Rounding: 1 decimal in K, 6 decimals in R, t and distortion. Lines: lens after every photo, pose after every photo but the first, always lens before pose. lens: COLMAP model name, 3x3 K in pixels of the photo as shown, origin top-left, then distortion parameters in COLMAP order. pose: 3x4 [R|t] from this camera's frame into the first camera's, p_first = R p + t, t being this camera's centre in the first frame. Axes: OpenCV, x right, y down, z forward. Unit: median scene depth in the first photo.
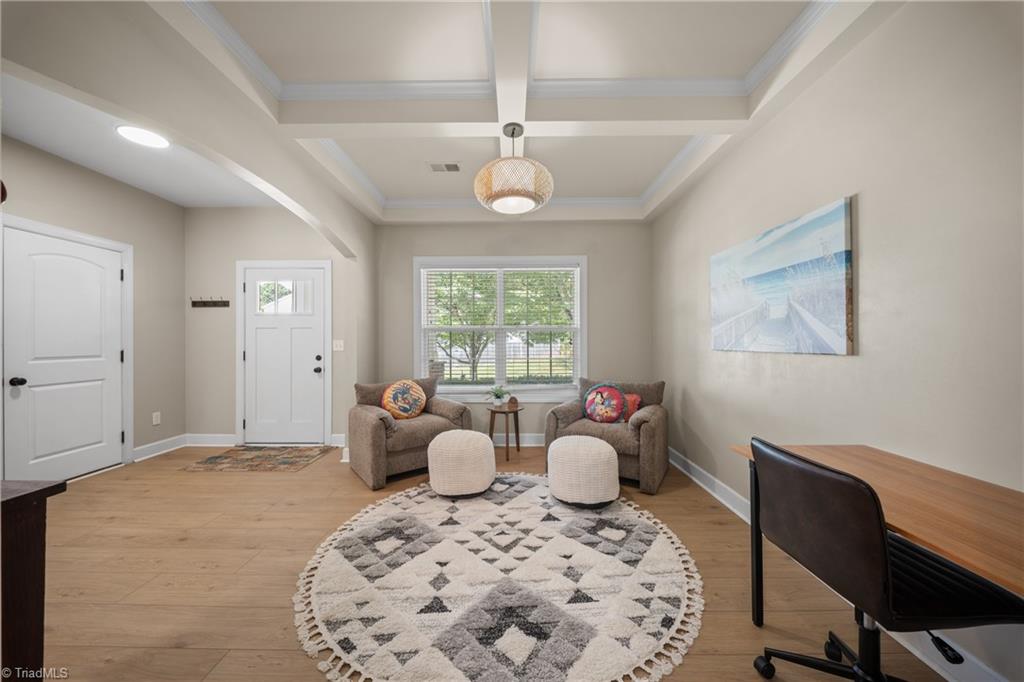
lens RADIAL K [[357.7, 0, 512.5], [0, 357.7, 341.0], [0, 0, 1]] dist [-0.005384, -0.000667]
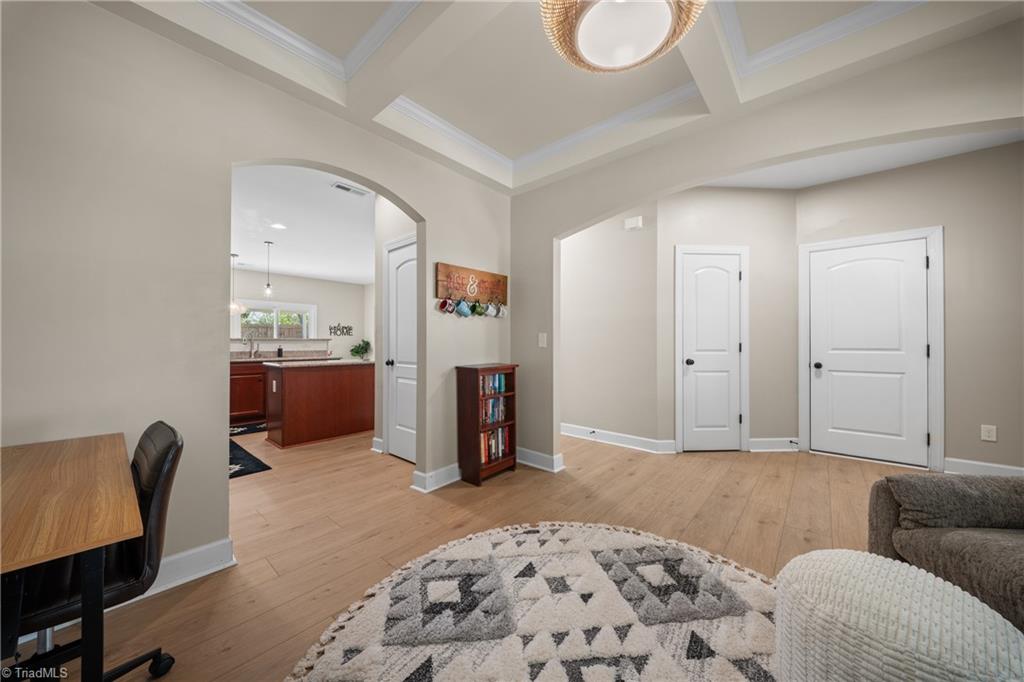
lens RADIAL K [[357.7, 0, 510.0], [0, 357.7, 340.5], [0, 0, 1]] dist [-0.005384, -0.000667]
pose [[-0.657671, -0.005258, -0.753287, 0.394697], [0.000864, 0.999970, -0.007734, 0.029885], [0.753305, -0.005738, -0.657647, 1.032699]]
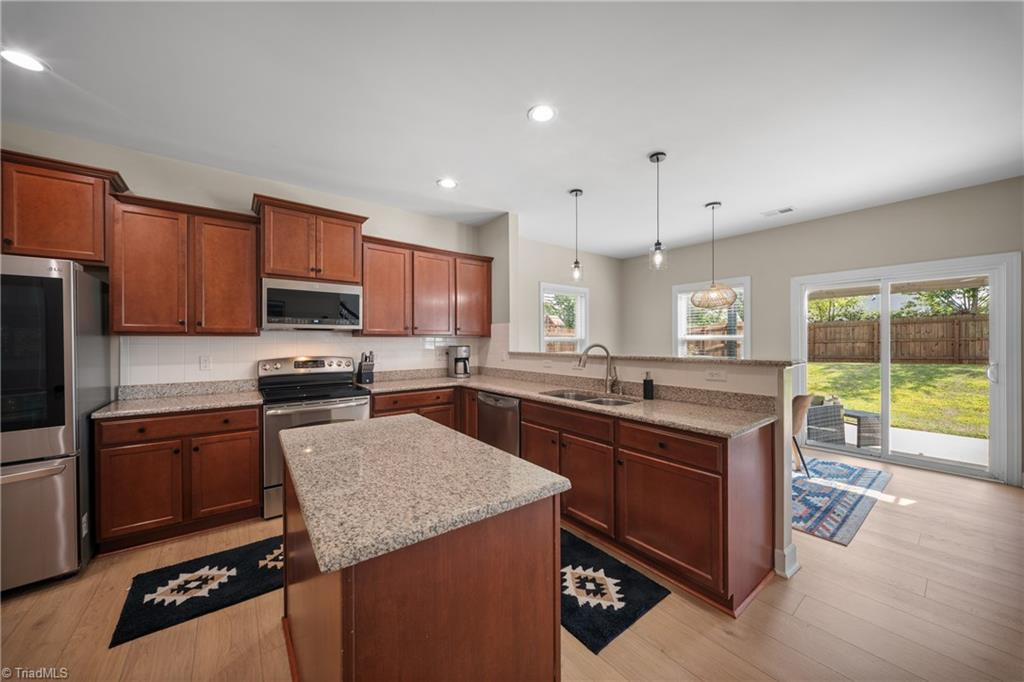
lens RADIAL K [[357.7, 0, 519.6], [0, 357.7, 343.8], [0, 0, 1]] dist [-0.005384, -0.000667]
pose [[-0.628126, -0.008958, 0.778060, -0.864830], [-0.003528, 0.999956, 0.008664, -0.041090], [-0.778103, 0.002698, -0.628131, -0.590935]]
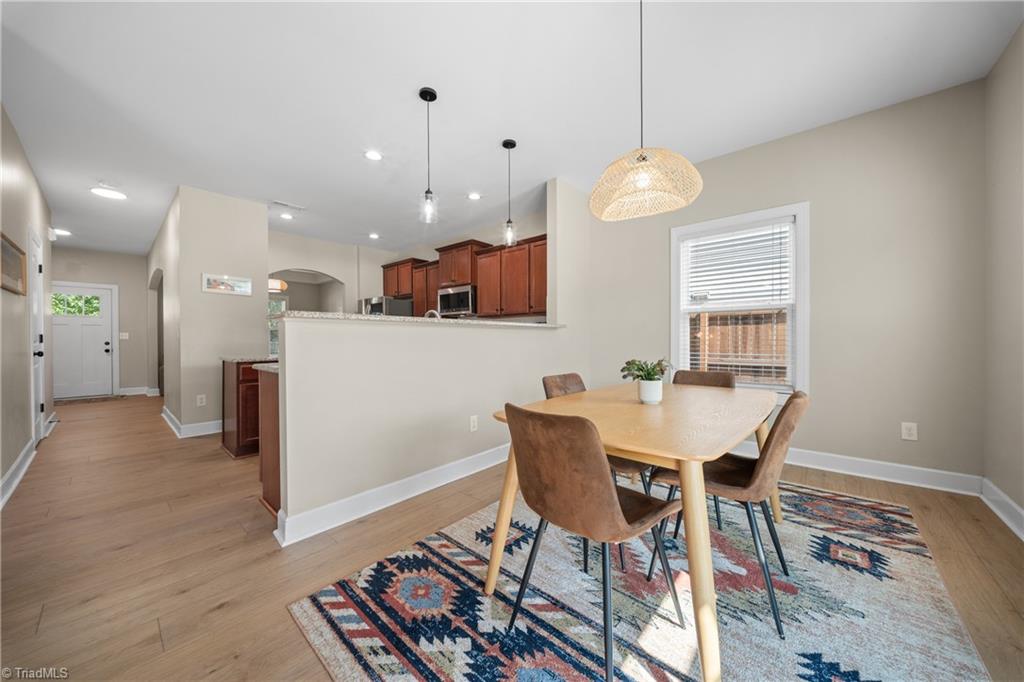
lens RADIAL K [[357.7, 0, 509.9], [0, 357.7, 339.8], [0, 0, 1]] dist [-0.005384, -0.000667]
pose [[0.656777, -0.009422, 0.754026, -0.876275], [0.006193, 0.999956, 0.007101, 0.057456], [-0.754059, 0.000006, 0.656806, -2.430313]]
